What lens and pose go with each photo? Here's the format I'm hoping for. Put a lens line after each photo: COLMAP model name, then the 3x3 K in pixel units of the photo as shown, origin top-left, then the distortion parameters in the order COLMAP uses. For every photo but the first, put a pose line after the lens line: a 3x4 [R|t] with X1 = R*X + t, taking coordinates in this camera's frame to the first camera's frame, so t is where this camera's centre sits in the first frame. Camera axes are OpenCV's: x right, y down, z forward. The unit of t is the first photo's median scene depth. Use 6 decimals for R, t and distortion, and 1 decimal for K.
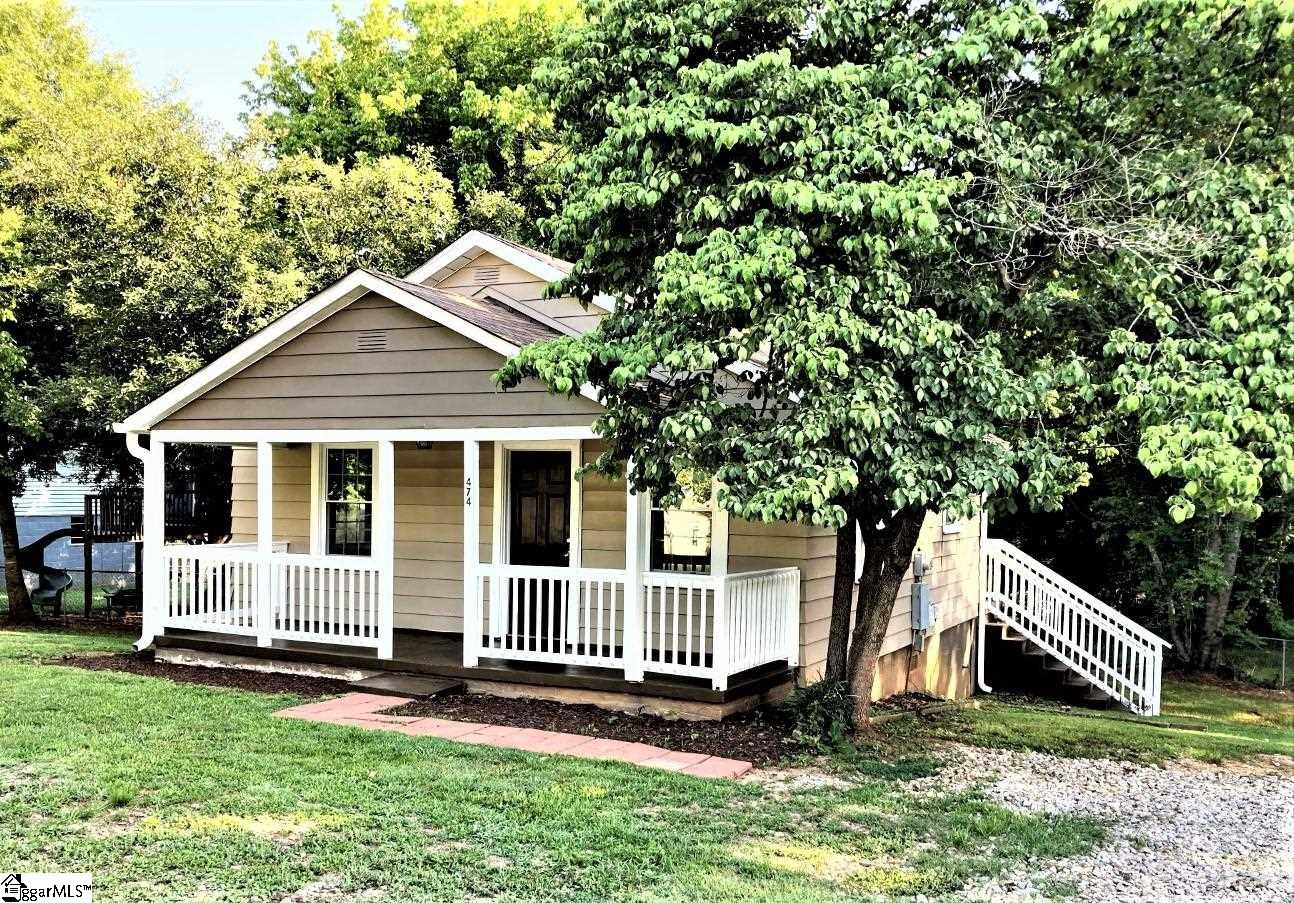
lens RADIAL K [[1177.6, 0, 670.6], [0, 1177.6, 547.2], [0, 0, 1]] dist [0.023985, -0.008328]
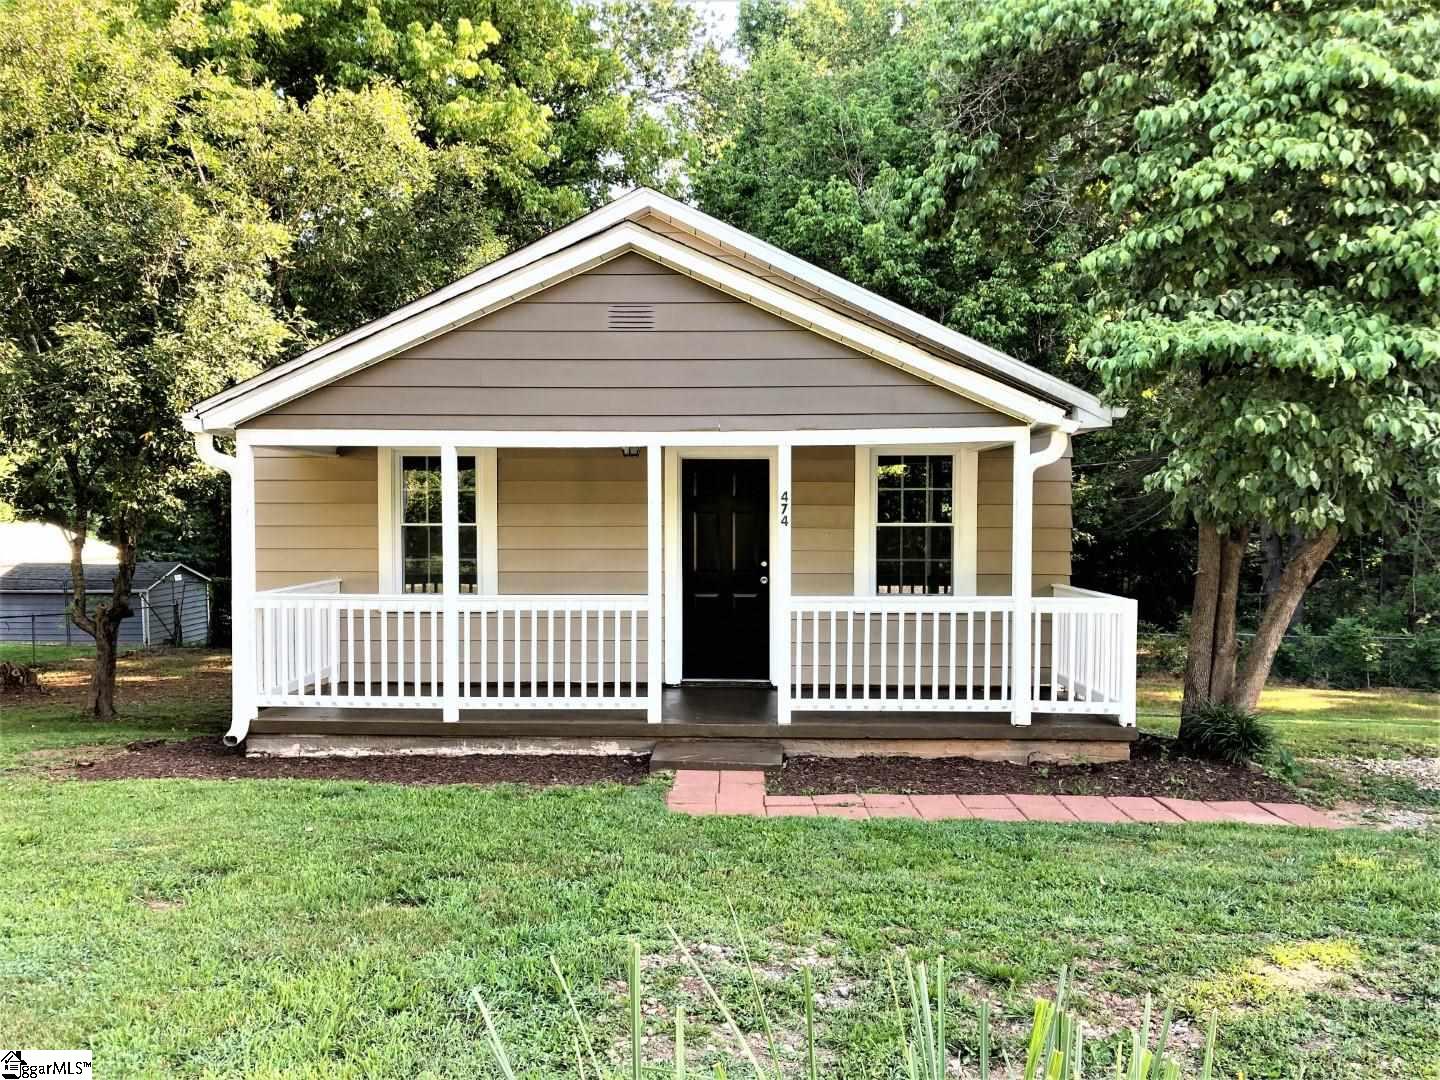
lens RADIAL K [[1178.4, 0, 717.0], [0, 1178.4, 559.6], [0, 0, 1]] dist [0.027779, -0.014704]
pose [[0.912175, -0.034397, 0.408356, -0.576208], [0.033632, 0.999393, 0.009055, -0.022225], [-0.408419, 0.005474, 0.912778, 0.296152]]
